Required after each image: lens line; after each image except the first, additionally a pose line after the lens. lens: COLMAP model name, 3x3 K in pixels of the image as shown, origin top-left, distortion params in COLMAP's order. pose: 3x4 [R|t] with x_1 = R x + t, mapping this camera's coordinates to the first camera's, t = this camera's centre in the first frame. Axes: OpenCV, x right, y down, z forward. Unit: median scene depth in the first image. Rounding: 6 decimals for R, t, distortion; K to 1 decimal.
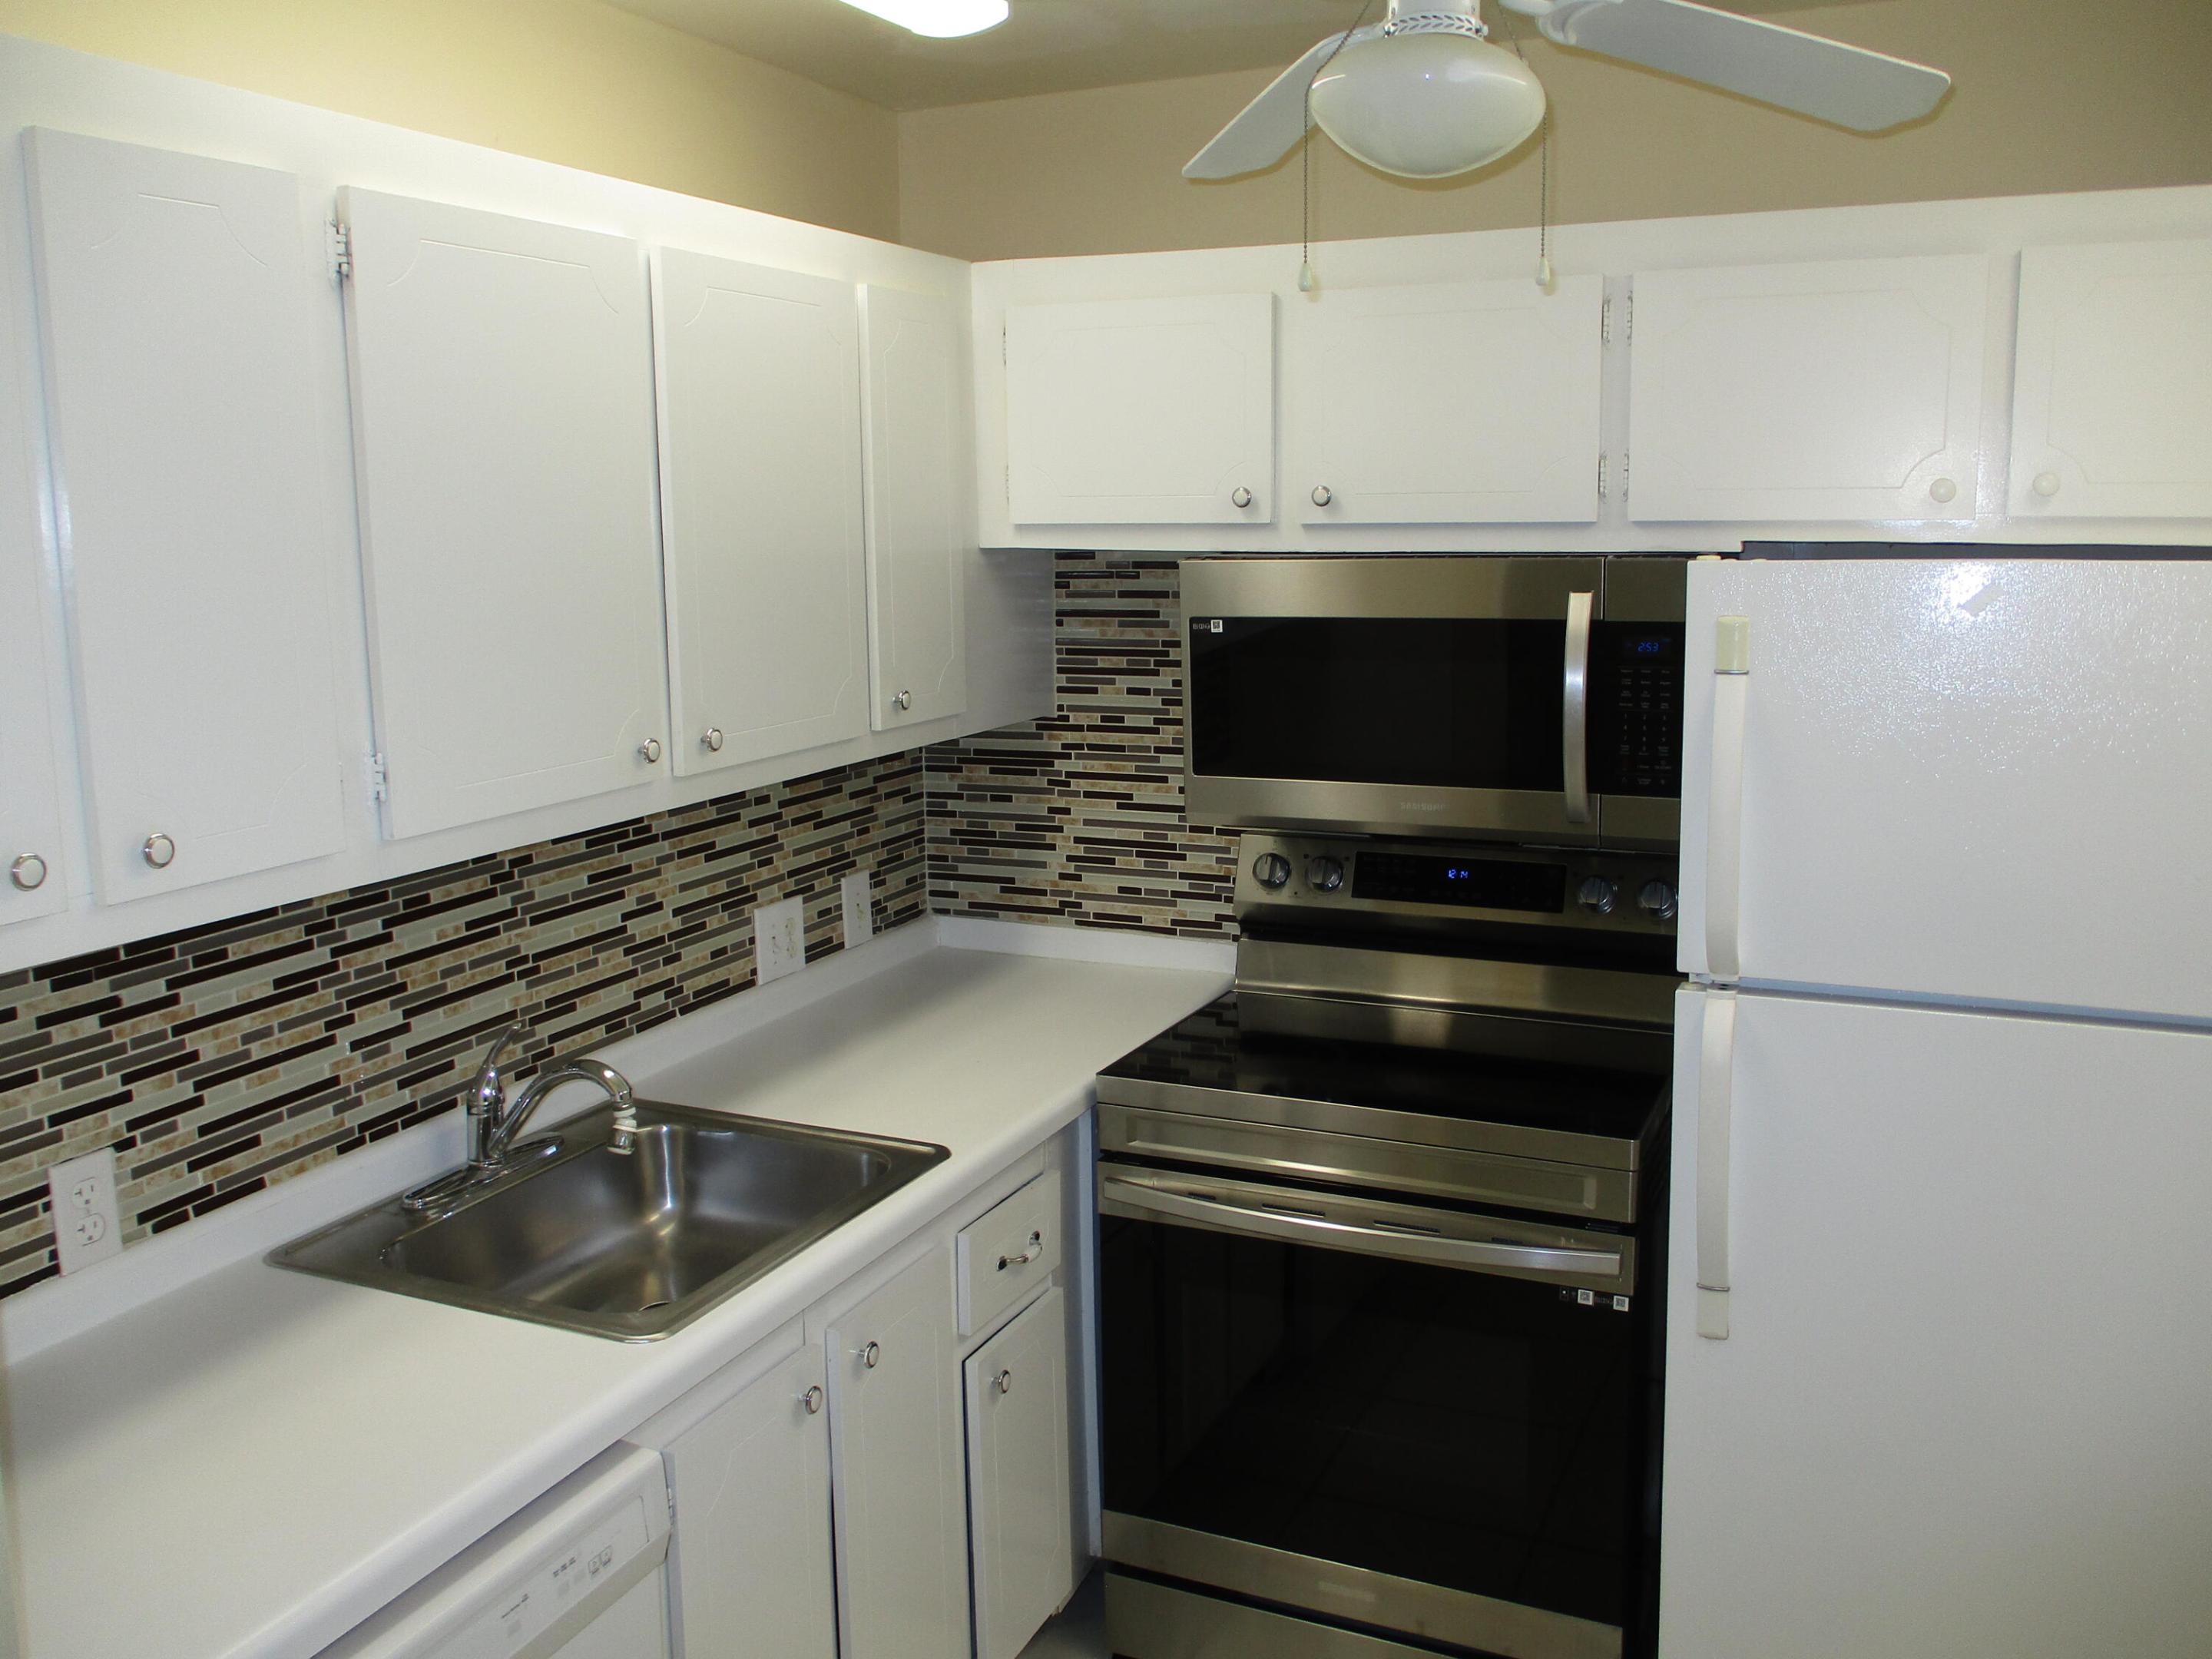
lens RADIAL K [[1836.3, 0, 1093.5], [0, 1836.3, 760.5], [0, 0, 1]] dist [-0.037547, 0.013485]
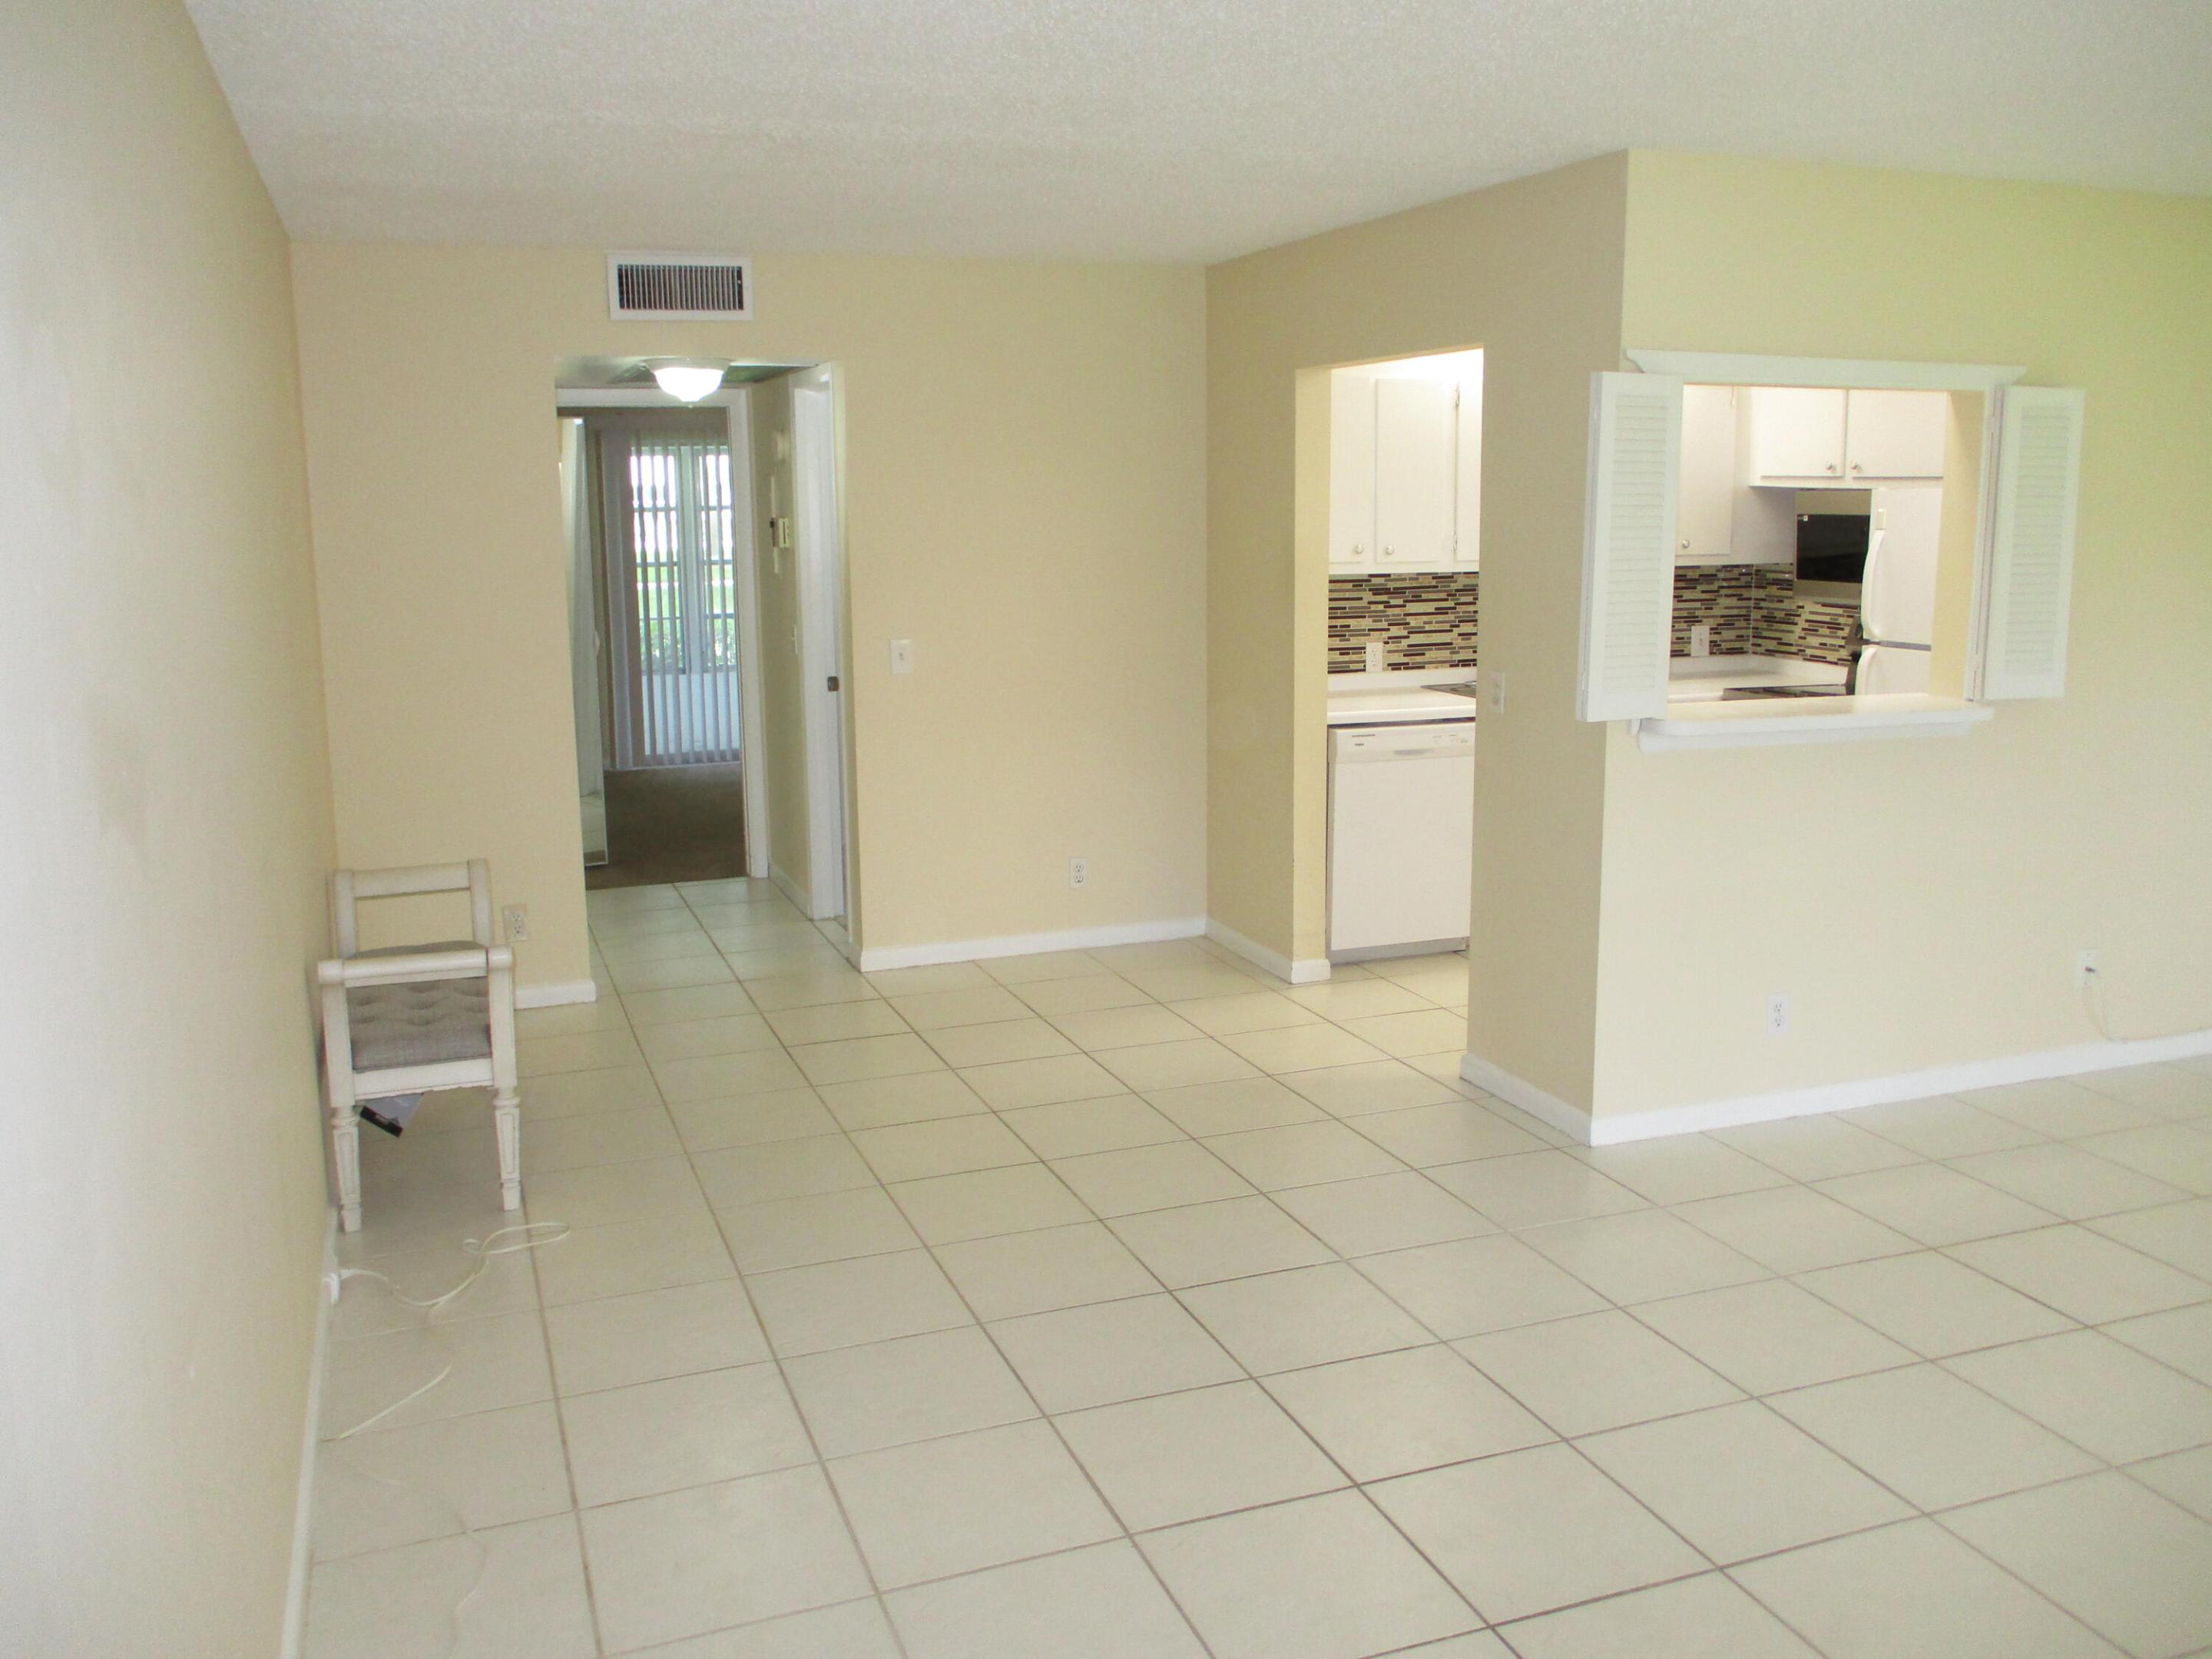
lens RADIAL K [[1836.3, 0, 1099.8], [0, 1836.3, 749.3], [0, 0, 1]] dist [-0.037547, 0.013485]
pose [[0.705424, 0.114366, -0.699497, 1.062769], [-0.100446, 0.993067, 0.061067, 0.166635], [0.701632, 0.027183, 0.712021, -1.289820]]
